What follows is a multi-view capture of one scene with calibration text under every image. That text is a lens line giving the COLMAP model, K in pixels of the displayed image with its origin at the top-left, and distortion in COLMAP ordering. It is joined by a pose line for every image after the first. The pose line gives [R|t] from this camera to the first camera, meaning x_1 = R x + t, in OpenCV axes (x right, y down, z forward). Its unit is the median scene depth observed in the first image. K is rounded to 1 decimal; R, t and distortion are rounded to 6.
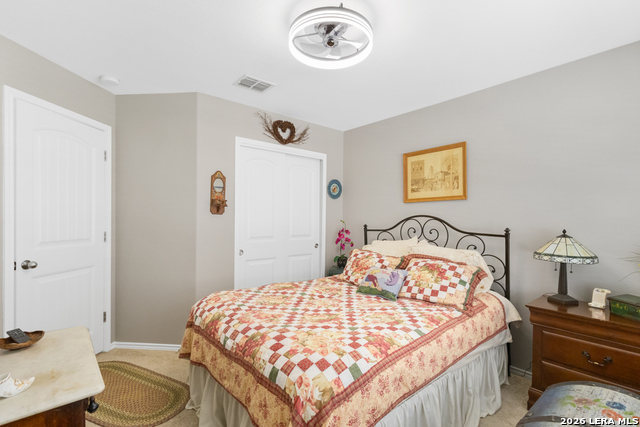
lens RADIAL K [[297.2, 0, 315.9], [0, 297.2, 215.5], [0, 0, 1]] dist [-0.007837, 0.003759]
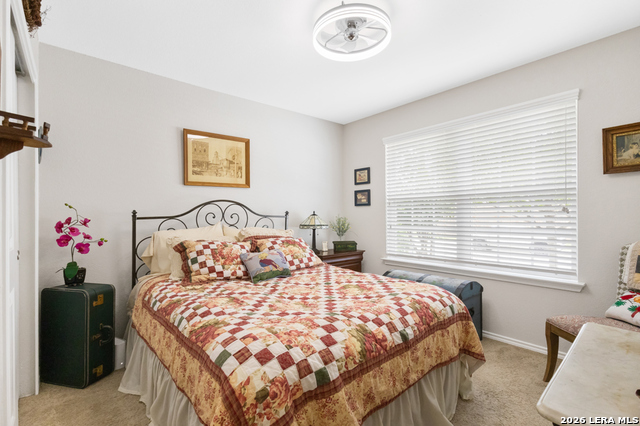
lens RADIAL K [[297.2, 0, 316.1], [0, 297.2, 210.9], [0, 0, 1]] dist [-0.007837, 0.003759]
pose [[0.001856, 0.002387, 0.999995, -0.630045], [-0.007540, 0.999969, -0.002373, 0.035537], [-0.999970, -0.007535, 0.001874, 0.675937]]
